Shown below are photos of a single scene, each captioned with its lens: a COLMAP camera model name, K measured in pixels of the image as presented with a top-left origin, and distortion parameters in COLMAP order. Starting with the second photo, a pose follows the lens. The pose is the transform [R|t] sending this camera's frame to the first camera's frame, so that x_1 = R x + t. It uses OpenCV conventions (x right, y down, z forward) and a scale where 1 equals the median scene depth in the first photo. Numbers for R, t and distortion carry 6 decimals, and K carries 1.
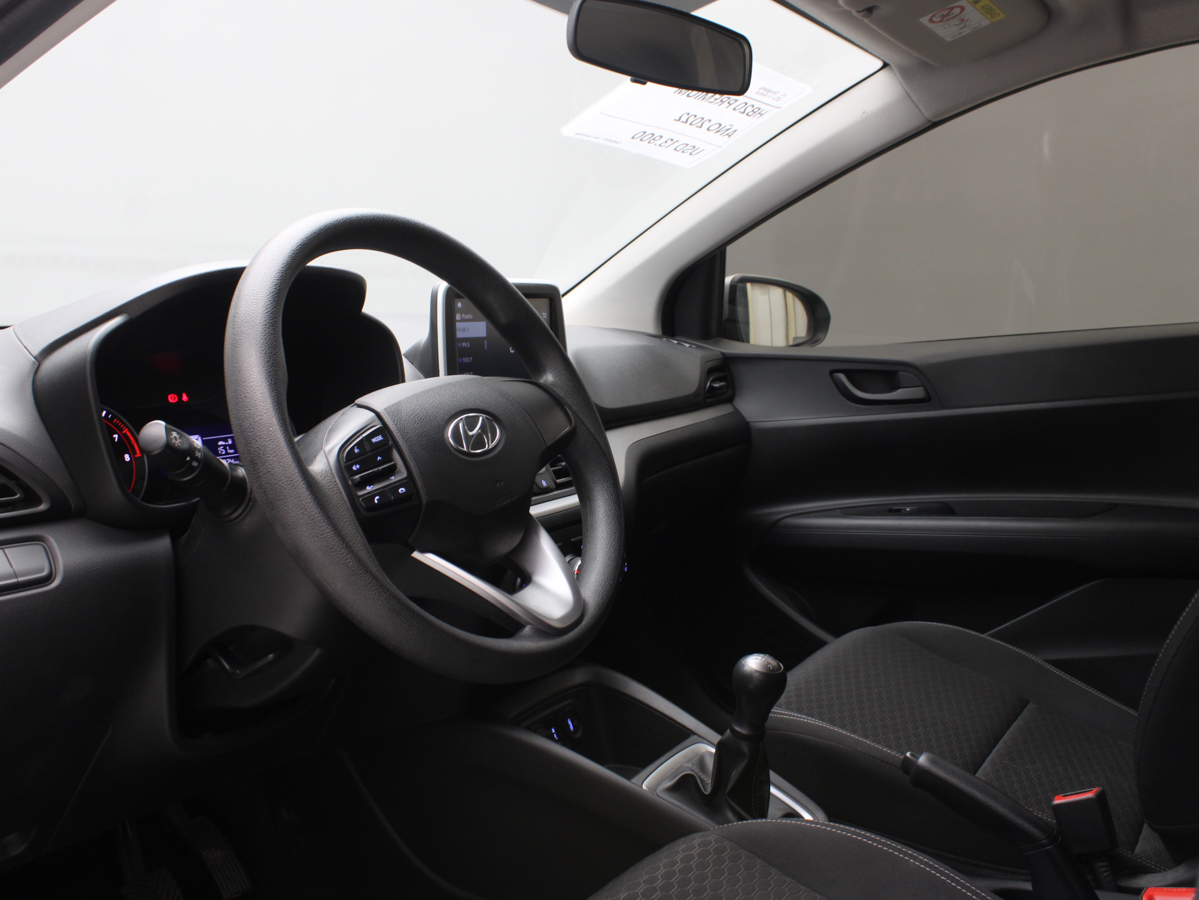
lens RADIAL K [[1218.6, 0, 599.5], [0, 1218.6, 450.0], [0, 0, 1]] dist [-0.142337, 0.140716]
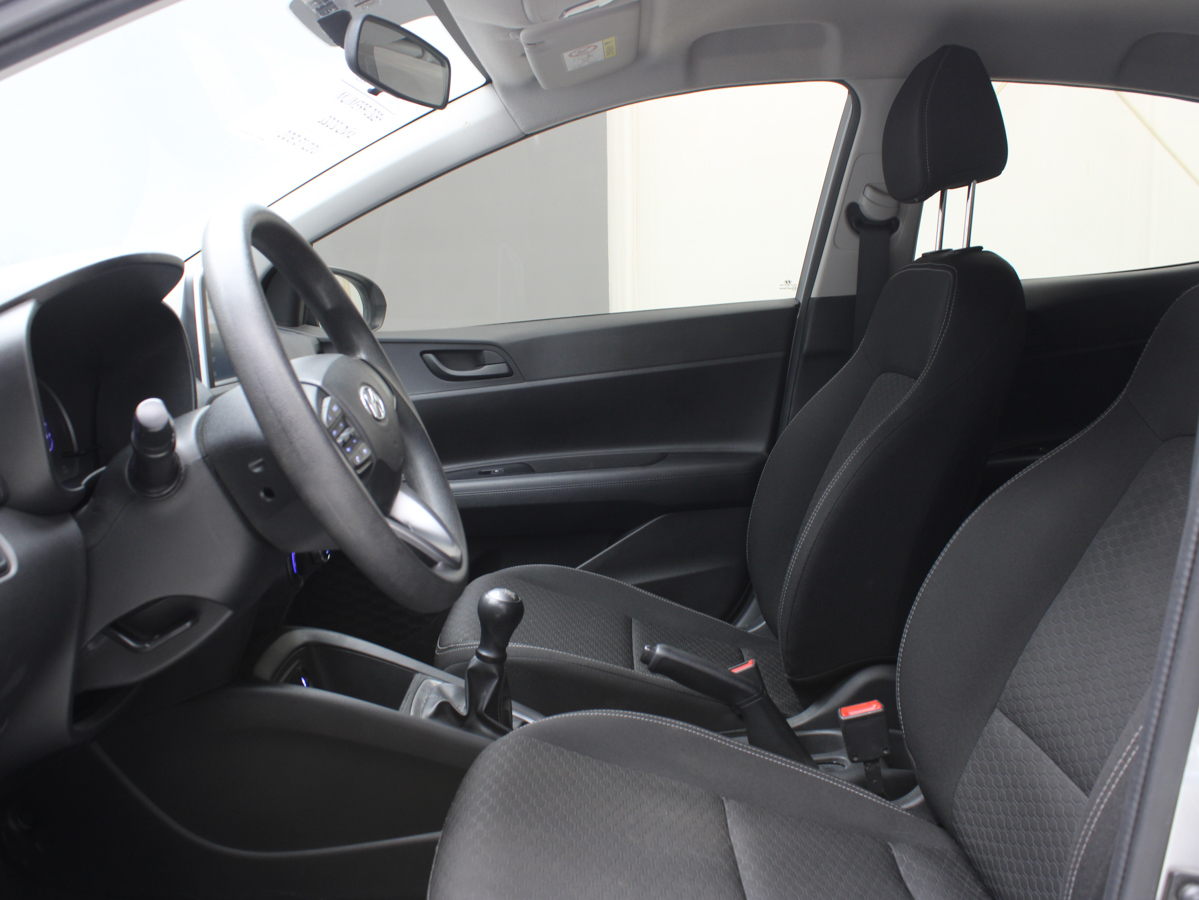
lens RADIAL K [[1218.6, 0, 599.5], [0, 1218.6, 450.0], [0, 0, 1]] dist [-0.142337, 0.140716]
pose [[0.865536, -0.063542, 0.496799, -0.482923], [0.059200, 0.997945, 0.024500, 0.014594], [-0.497335, 0.008205, 0.867520, -0.098597]]
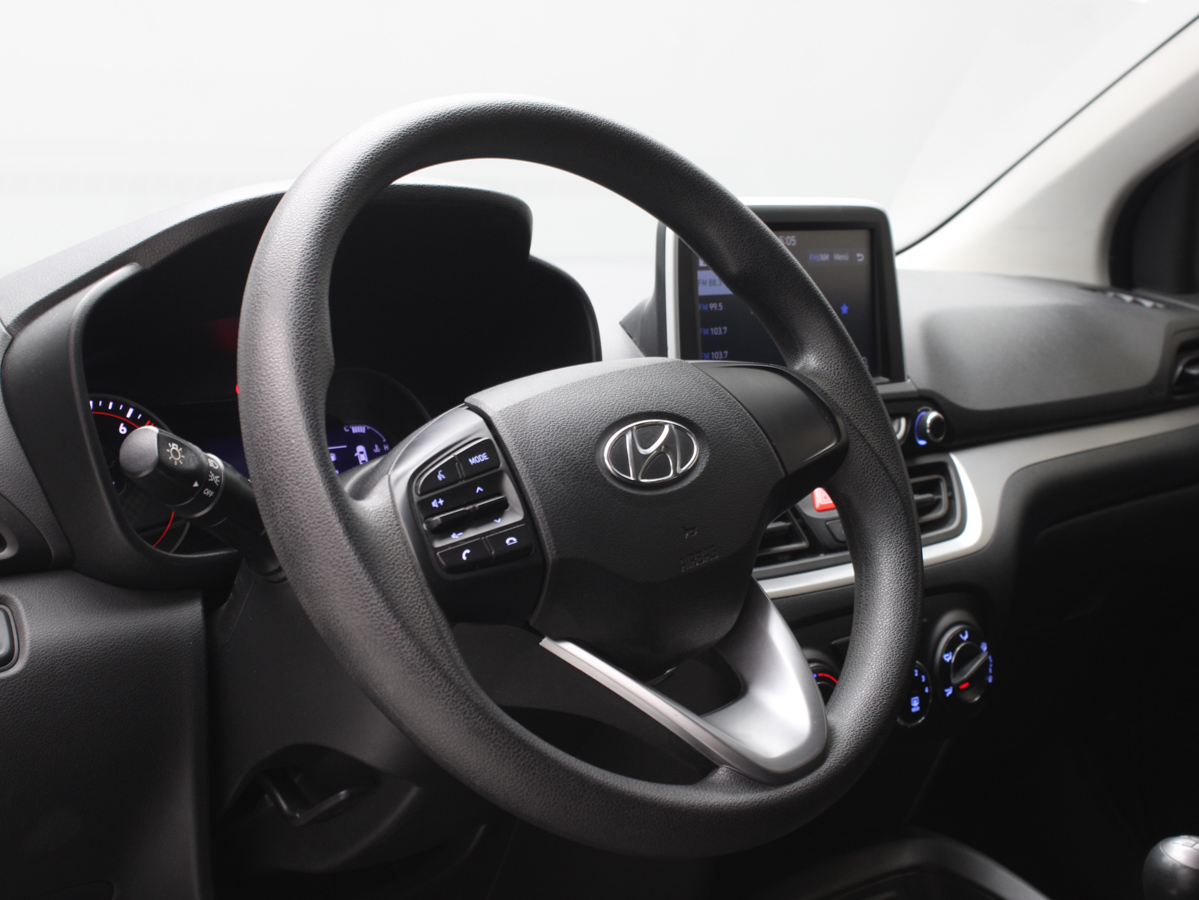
lens RADIAL K [[1969.9, 0, 599.5], [0, 1969.9, 450.0], [0, 0, 1]] dist [-0.026466, 0.068077]
pose [[0.965983, 0.013781, -0.258238, 0.129812], [-0.016529, 0.999827, -0.008475, -0.005464], [0.258077, 0.012456, 0.966044, 0.018824]]
